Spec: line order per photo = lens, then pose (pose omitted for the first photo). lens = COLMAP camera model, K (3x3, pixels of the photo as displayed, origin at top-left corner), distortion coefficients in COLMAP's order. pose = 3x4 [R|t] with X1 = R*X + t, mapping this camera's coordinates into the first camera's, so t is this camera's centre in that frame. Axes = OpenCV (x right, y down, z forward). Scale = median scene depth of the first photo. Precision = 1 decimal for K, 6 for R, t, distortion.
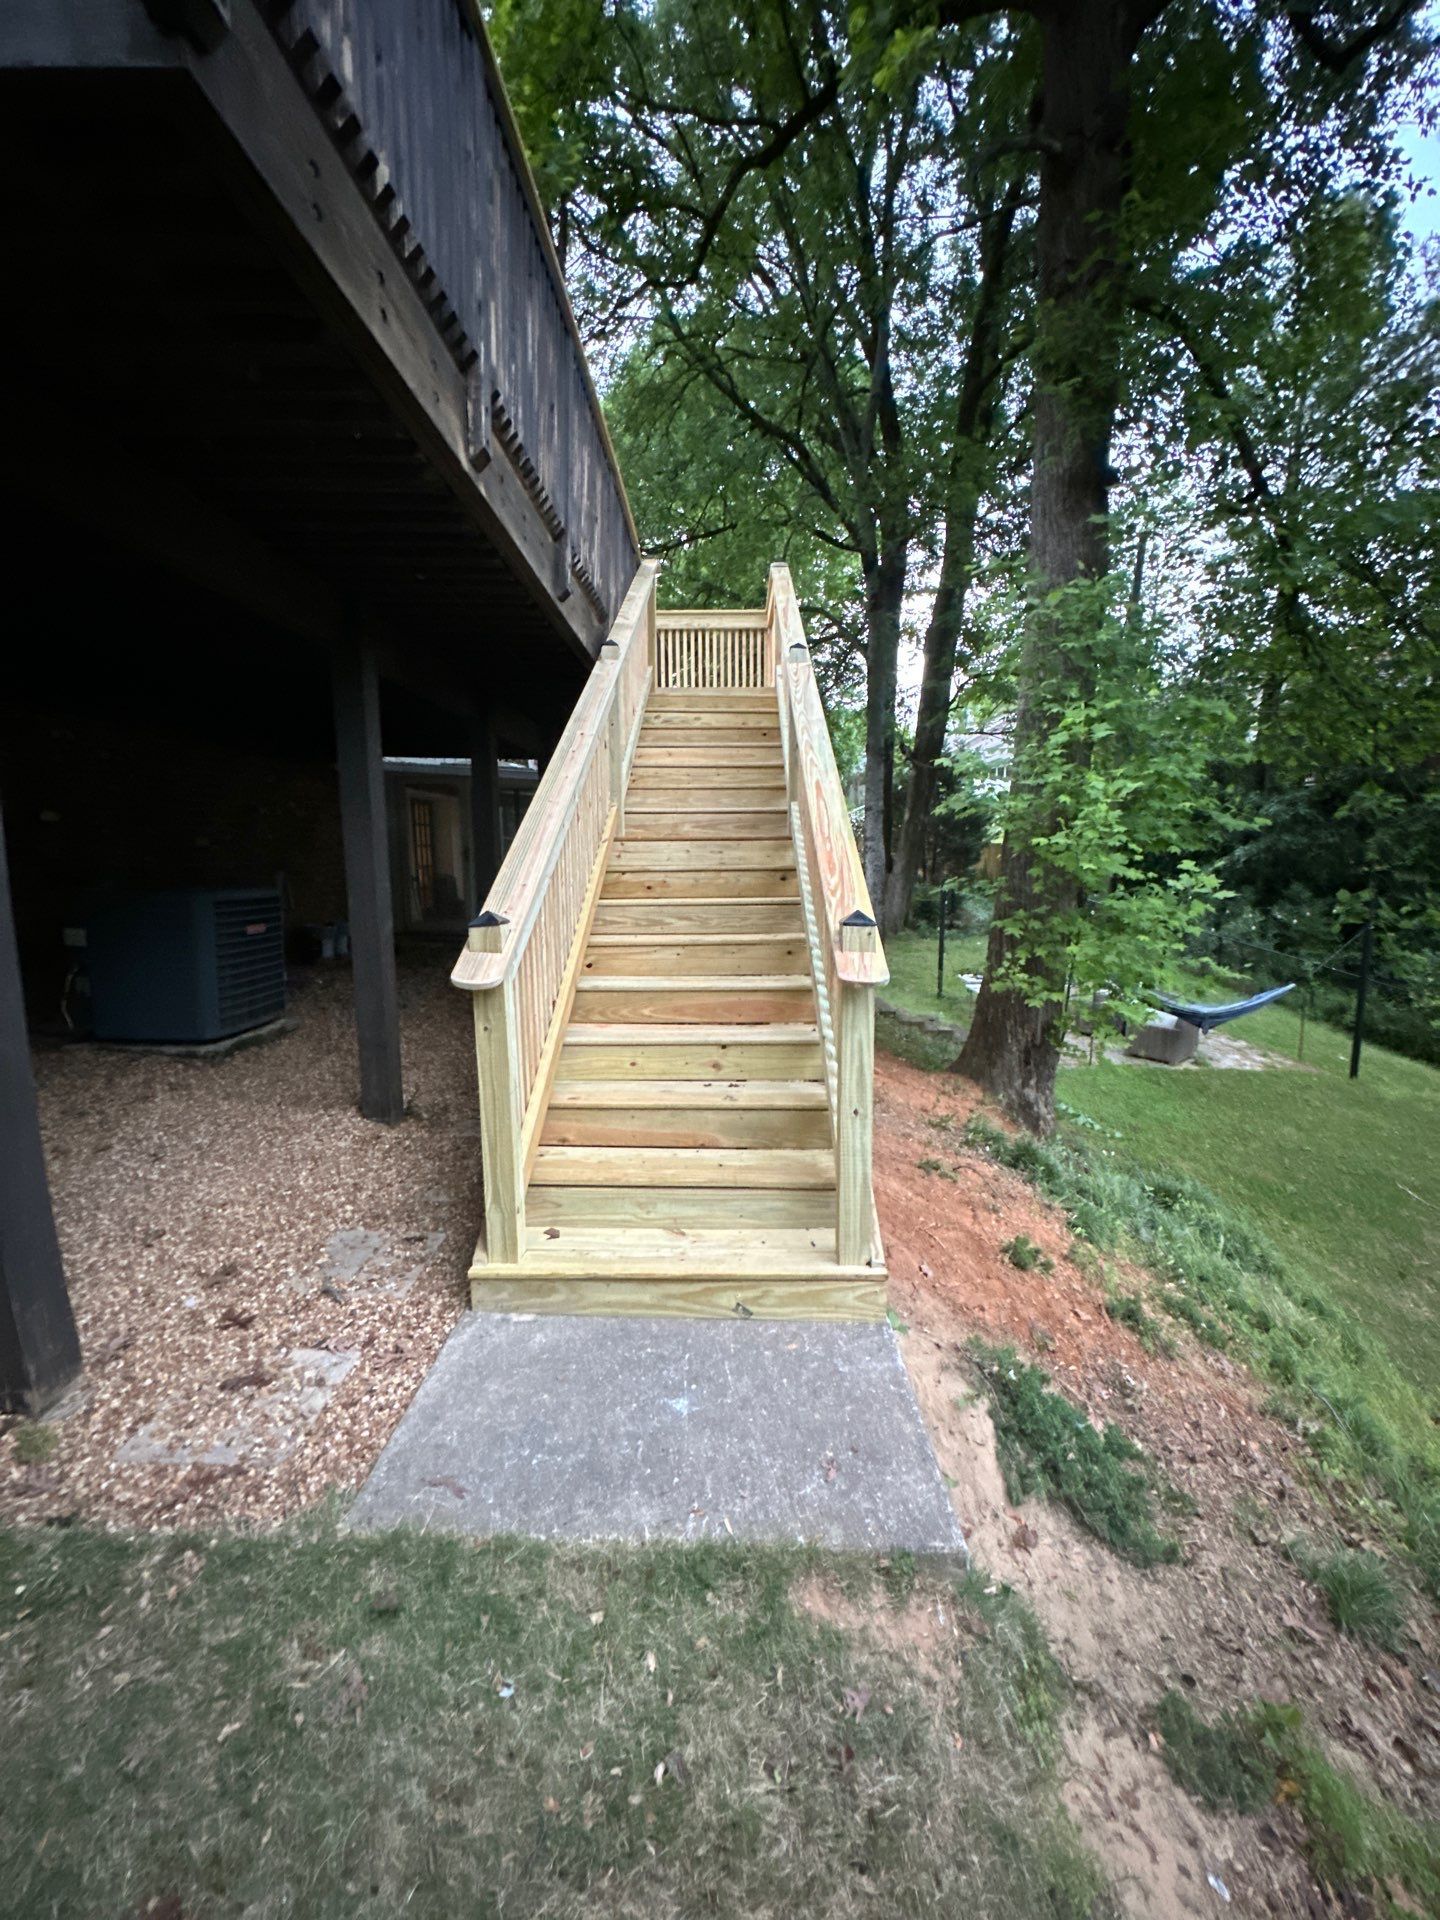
lens RADIAL K [[764.8, 0, 722.3], [0, 764.8, 958.3], [0, 0, 1]] dist [-0.002955, 0.000449]
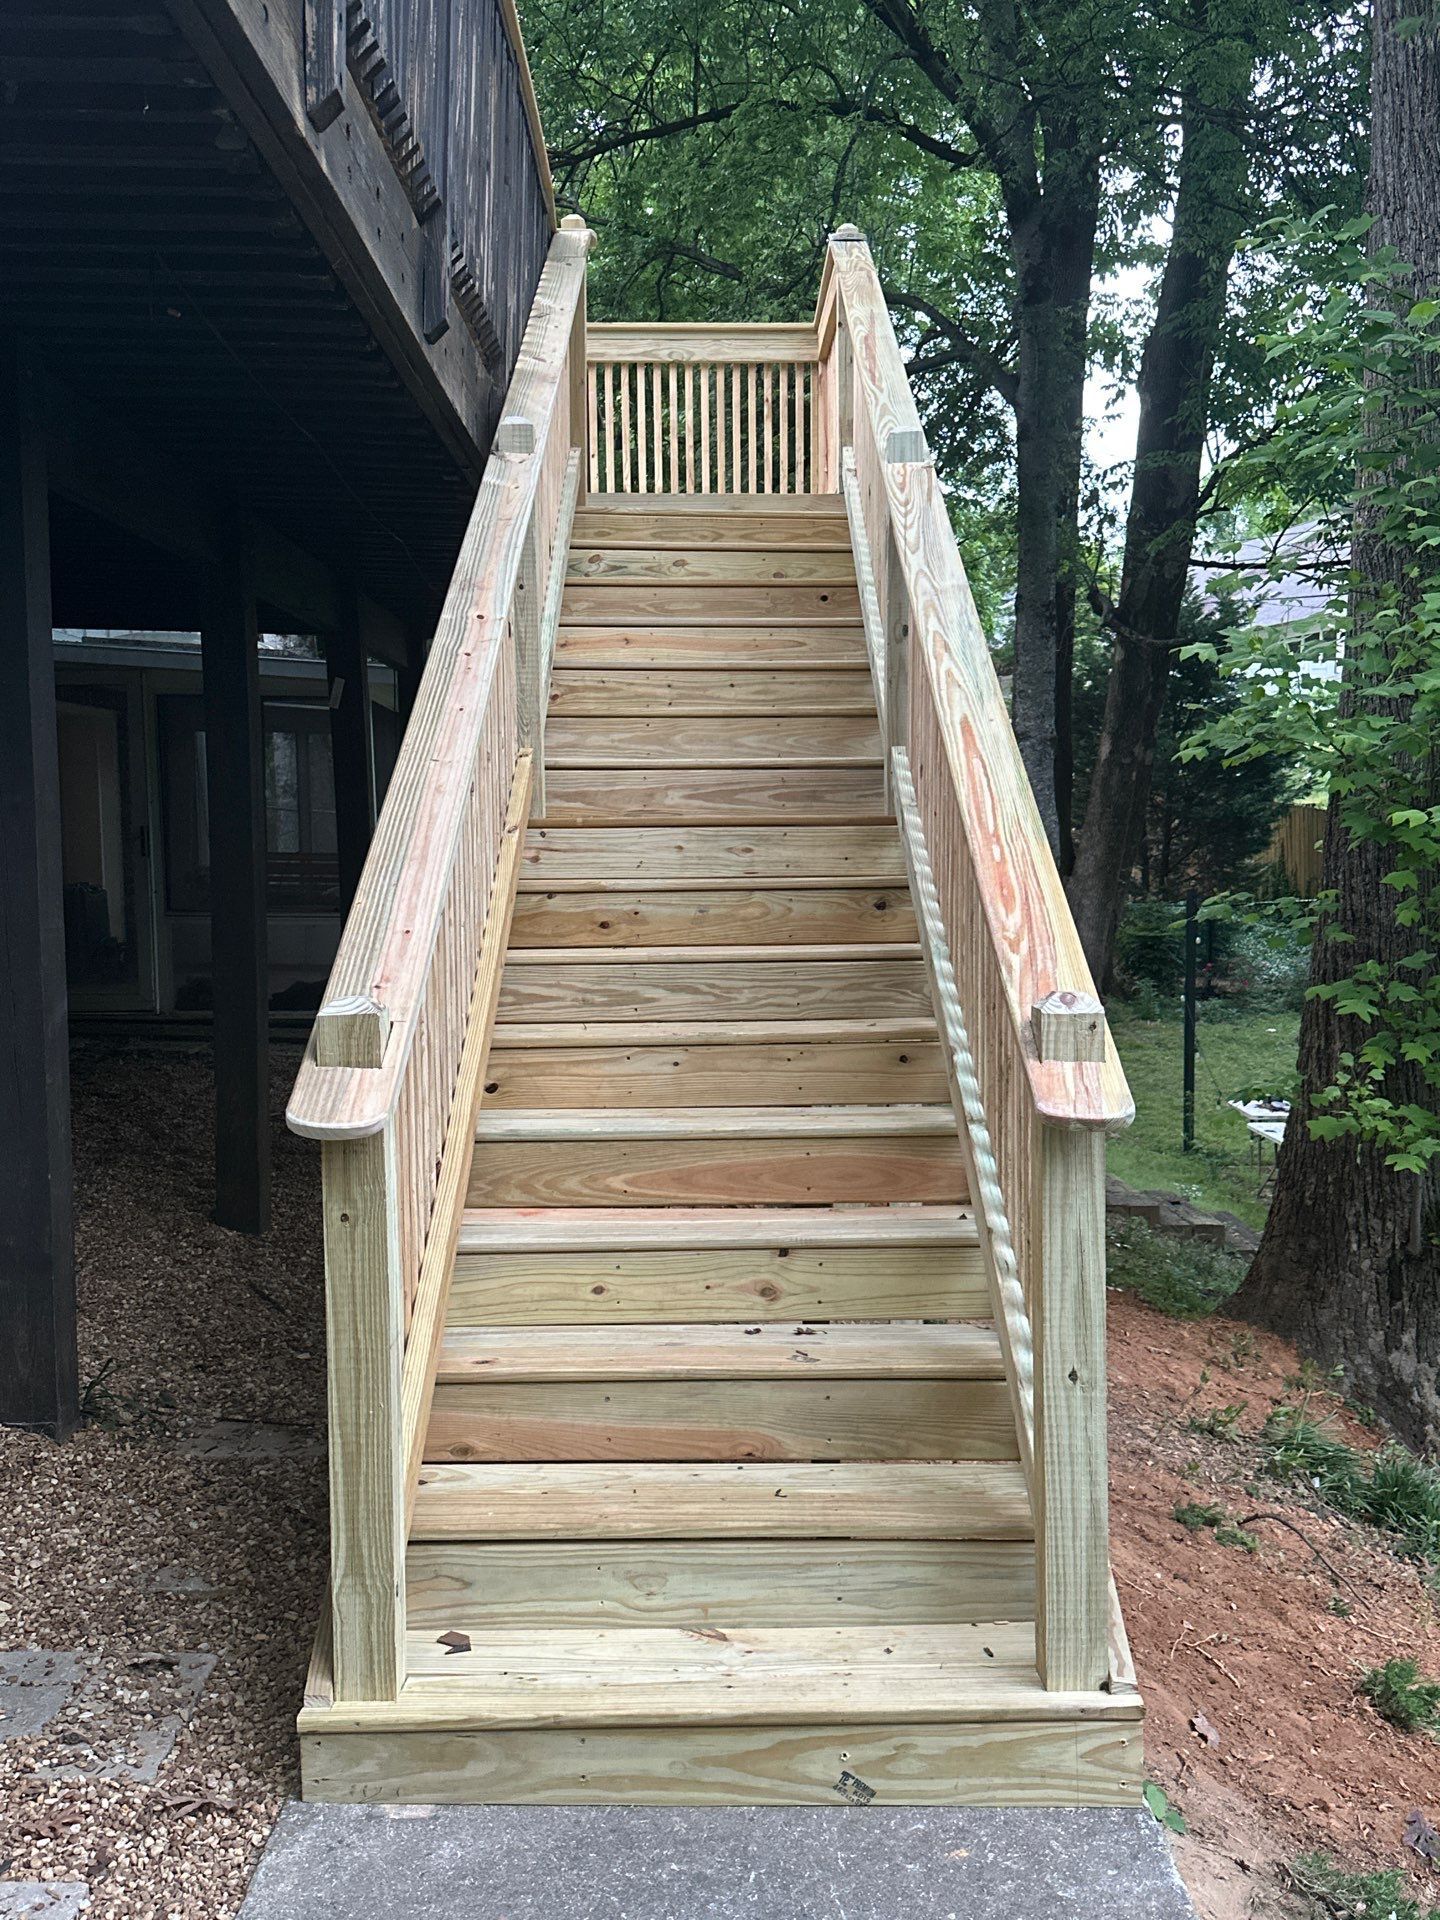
lens RADIAL K [[1737.6, 0, 738.8], [0, 1737.6, 964.3], [0, 0, 1]] dist [0.170691, -0.355035]
pose [[0.999479, -0.005039, 0.031866, -0.038730], [0.006877, 0.998302, -0.057835, -0.003045], [-0.031520, 0.058024, 0.997817, -0.082808]]
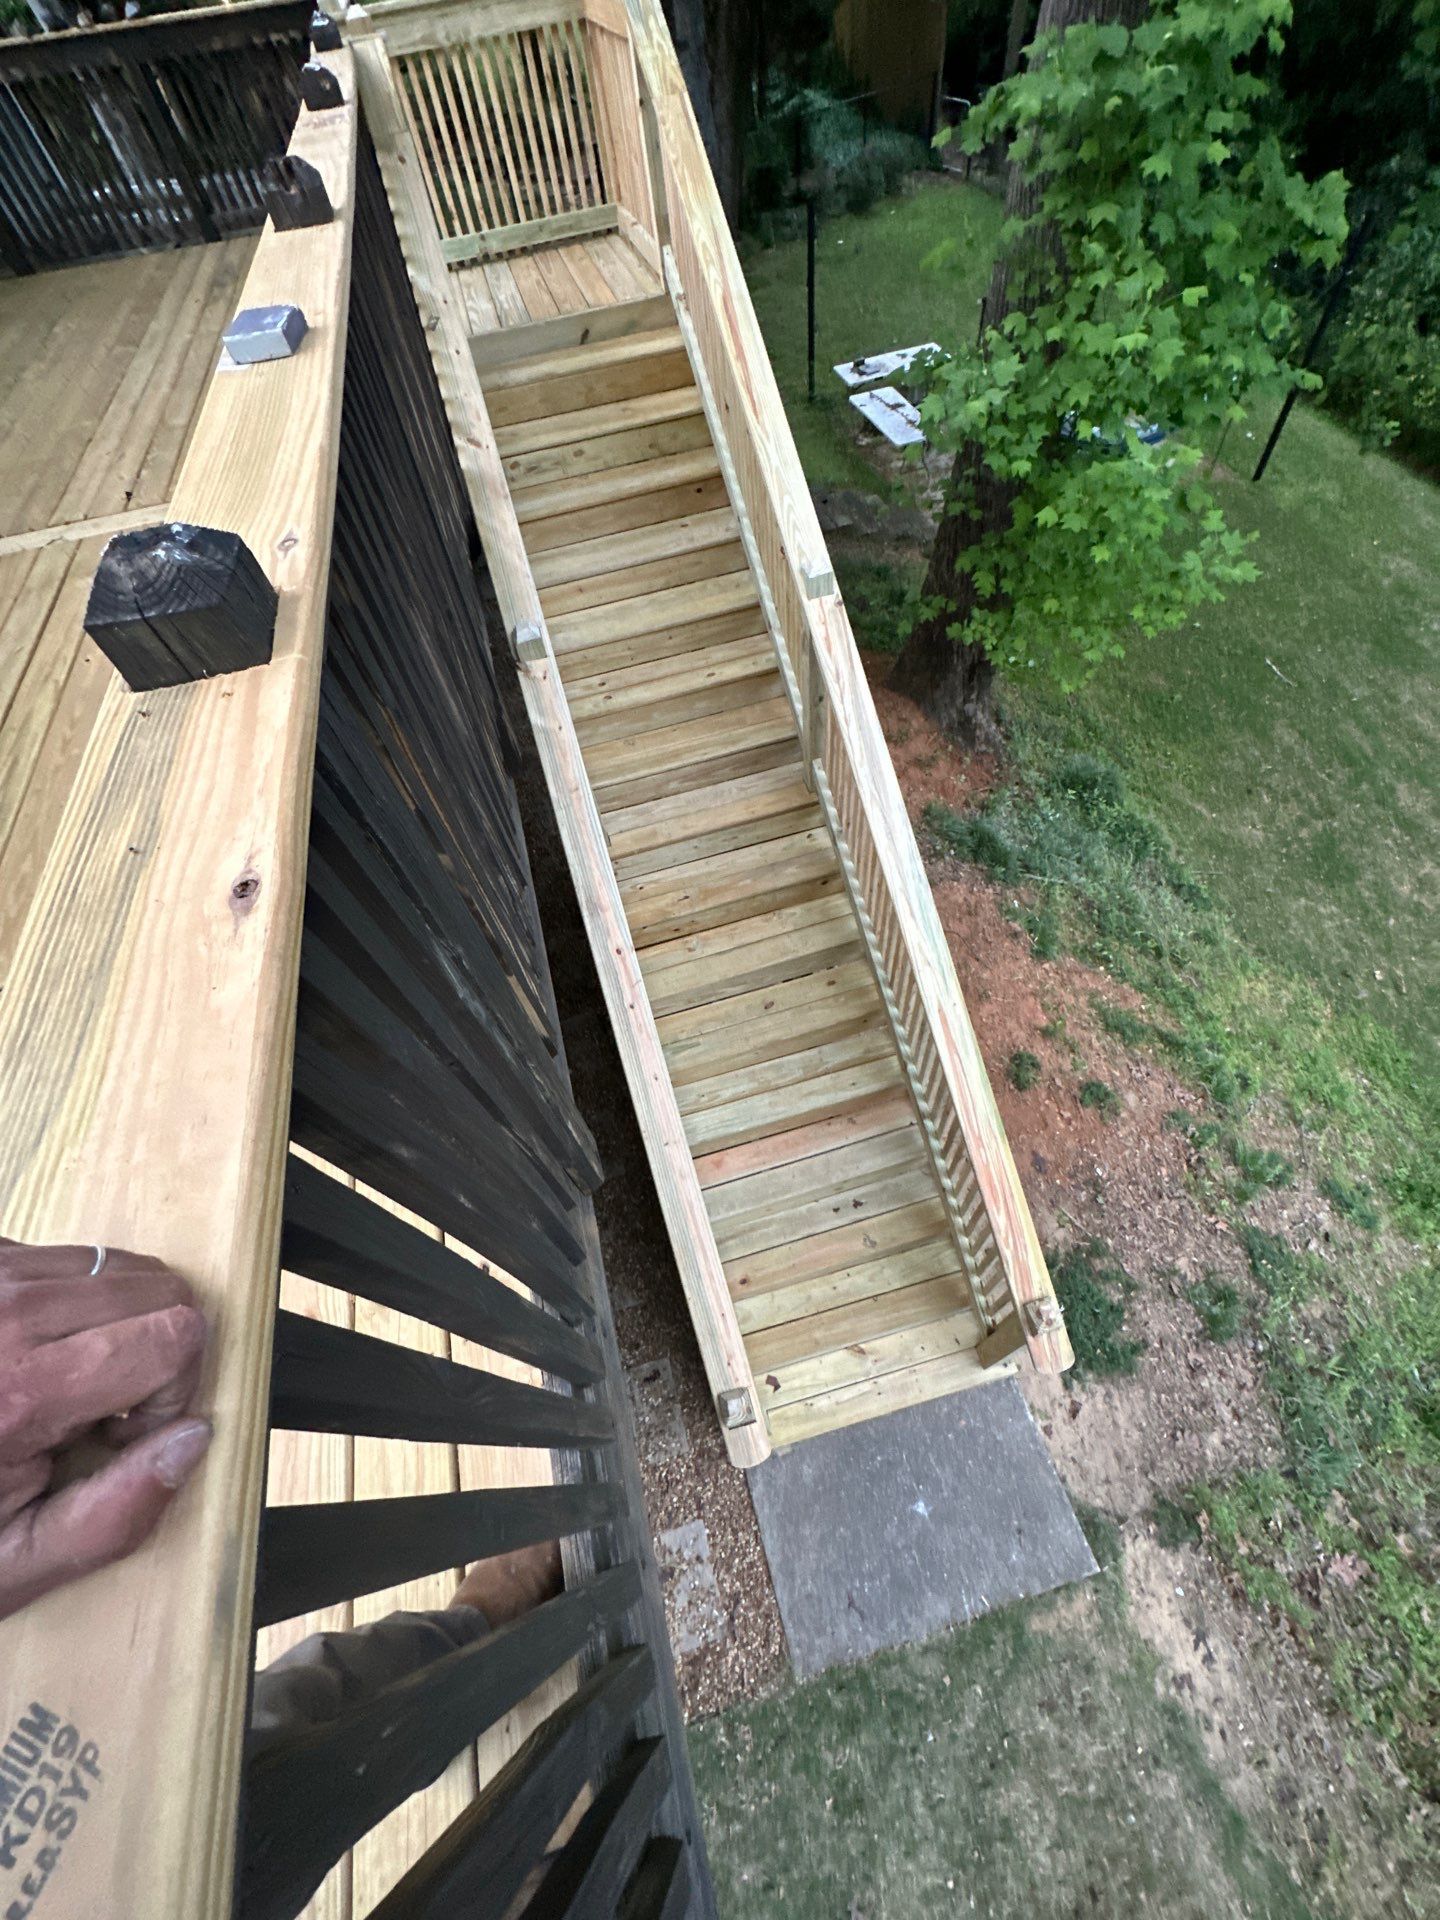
lens RADIAL K [[761.8, 0, 720.0], [0, 761.8, 960.0], [0, 0, 1]] dist [-0.006276, 0.000919]
pose [[0.956554, -0.281817, 0.074718, -0.102338], [0.135745, 0.657293, 0.741309, -0.584352], [-0.258025, -0.698960, 0.666992, 0.328537]]
